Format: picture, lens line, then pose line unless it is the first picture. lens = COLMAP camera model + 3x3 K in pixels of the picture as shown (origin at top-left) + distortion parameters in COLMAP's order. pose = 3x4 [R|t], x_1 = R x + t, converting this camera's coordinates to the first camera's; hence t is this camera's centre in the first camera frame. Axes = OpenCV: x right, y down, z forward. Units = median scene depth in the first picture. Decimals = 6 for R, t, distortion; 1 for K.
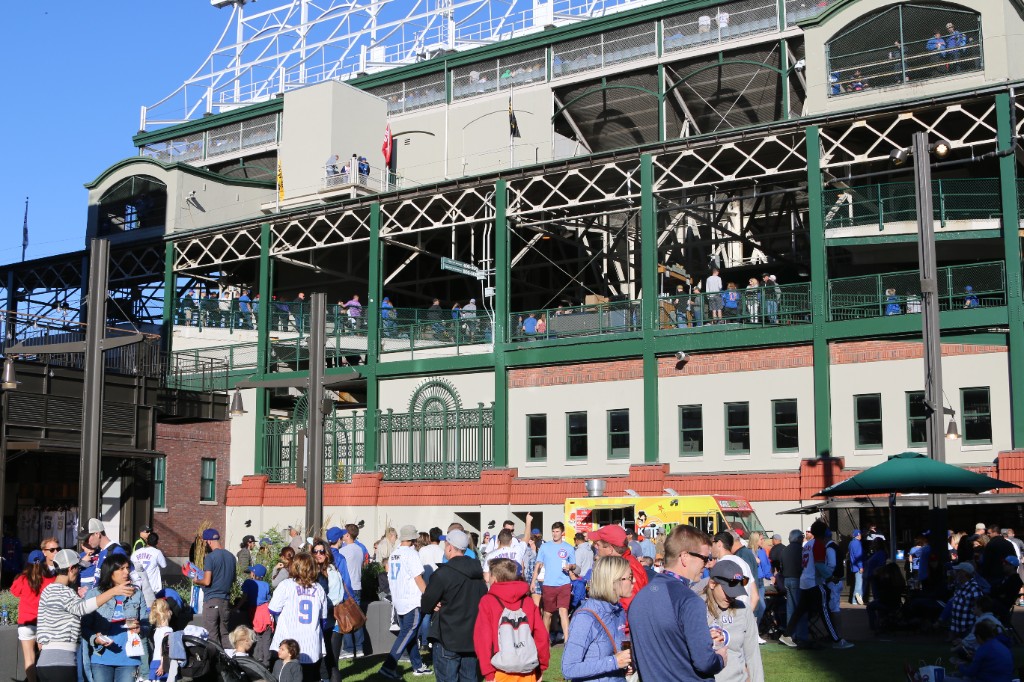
lens RADIAL K [[1297.7, 0, 504.7], [0, 1297.7, 340.9], [0, 0, 1]] dist [-0.148670, 0.000000]
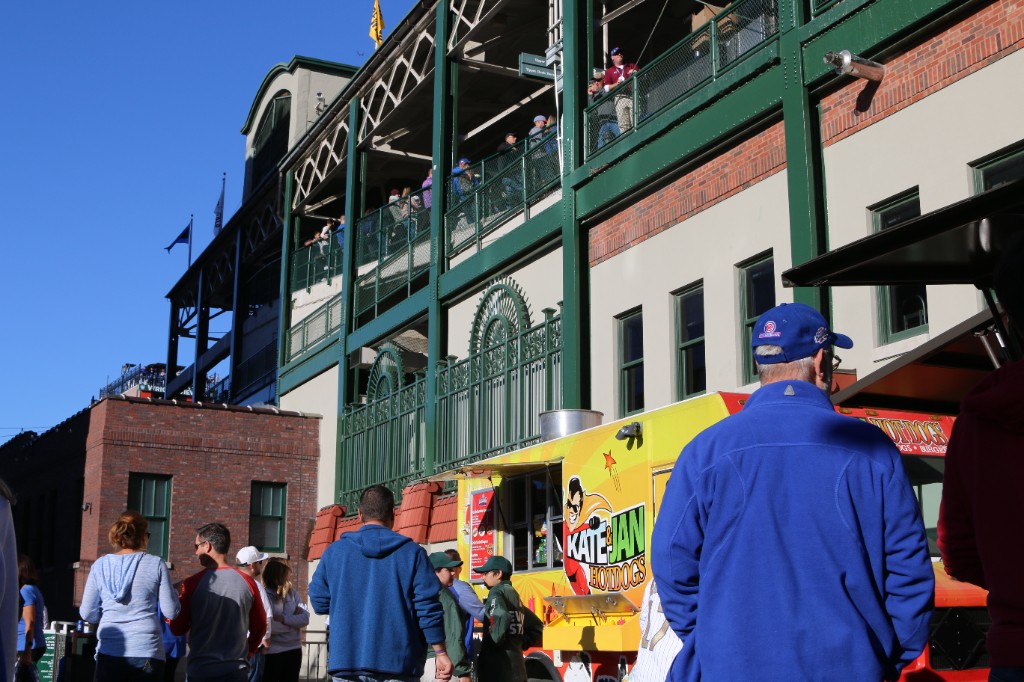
lens RADIAL K [[1297.7, 0, 526.7], [0, 1297.7, 367.2], [0, 0, 1]] dist [-0.148670, 0.000000]
pose [[0.869303, -0.098096, -0.484448, 0.191213], [0.069429, 0.994625, -0.076817, 0.099797], [0.489380, 0.033143, 0.871441, 0.566730]]
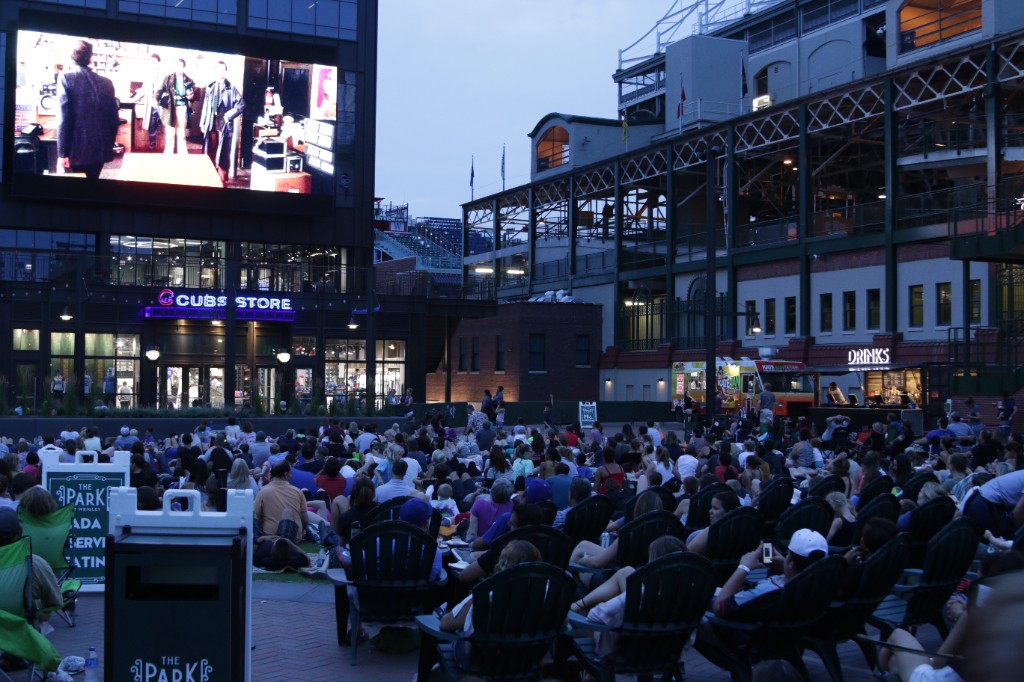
lens RADIAL K [[1345.5, 0, 516.9], [0, 1345.5, 339.7], [0, 0, 1]] dist [-0.133059, 0.000000]
pose [[0.846262, -0.011897, -0.532635, 0.529539], [0.070632, 0.993431, 0.090033, -0.044038], [0.528065, -0.113813, 0.841543, -0.296190]]
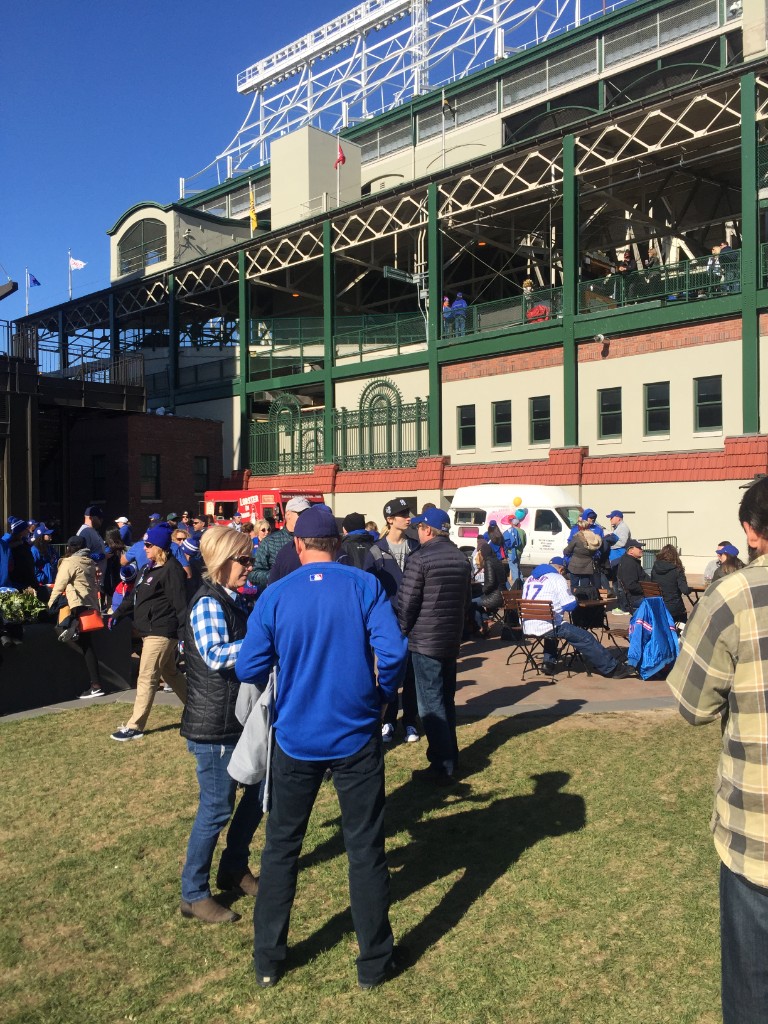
lens RADIAL K [[870.7, 0, 389.3], [0, 870.7, 513.3], [0, 0, 1]] dist [0.067337, -0.085323]
pose [[0.988464, -0.011192, -0.151040, 0.065386], [0.032739, 0.989478, 0.140931, 0.038298], [0.147873, -0.144250, 0.978430, 0.250765]]
